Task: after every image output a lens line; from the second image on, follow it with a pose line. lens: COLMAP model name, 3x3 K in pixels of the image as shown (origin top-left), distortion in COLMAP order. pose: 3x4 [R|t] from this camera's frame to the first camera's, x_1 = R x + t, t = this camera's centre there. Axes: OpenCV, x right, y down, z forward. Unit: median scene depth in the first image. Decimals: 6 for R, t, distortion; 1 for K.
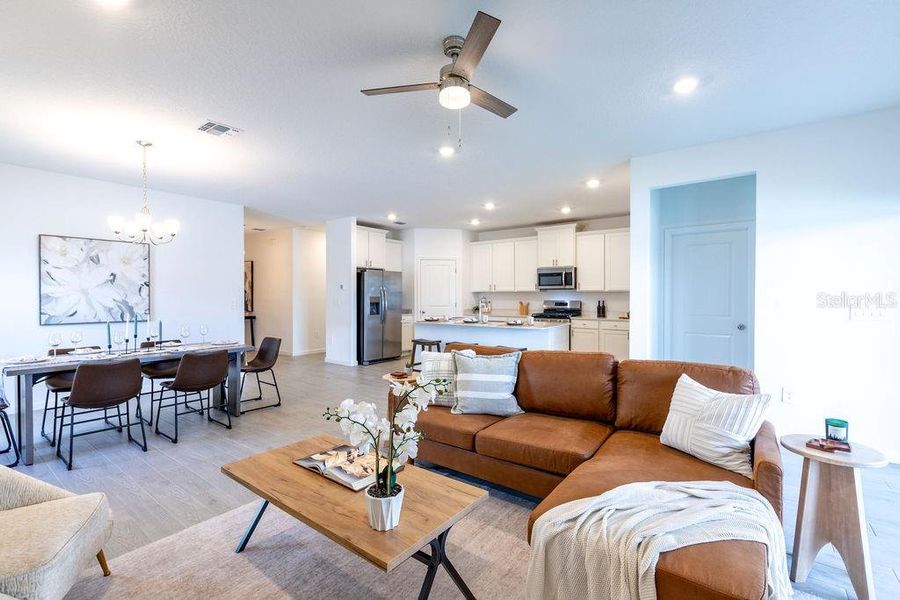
lens RADIAL K [[409.9, 0, 472.1], [0, 409.9, 294.7], [0, 0, 1]] dist [-0.001799, 0.000875]
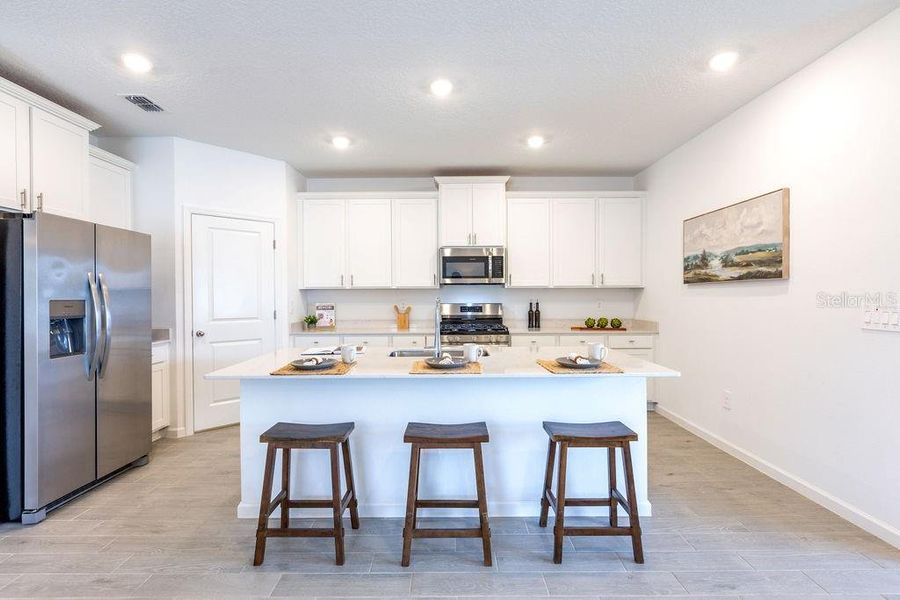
lens RADIAL K [[409.9, 0, 447.2], [0, 409.9, 300.3], [0, 0, 1]] dist [-0.001799, 0.000875]
pose [[0.817699, -0.008856, 0.575577, -0.167772], [0.001328, 0.999908, 0.013498, 0.001702], [-0.575644, -0.010273, 0.817636, 0.532158]]
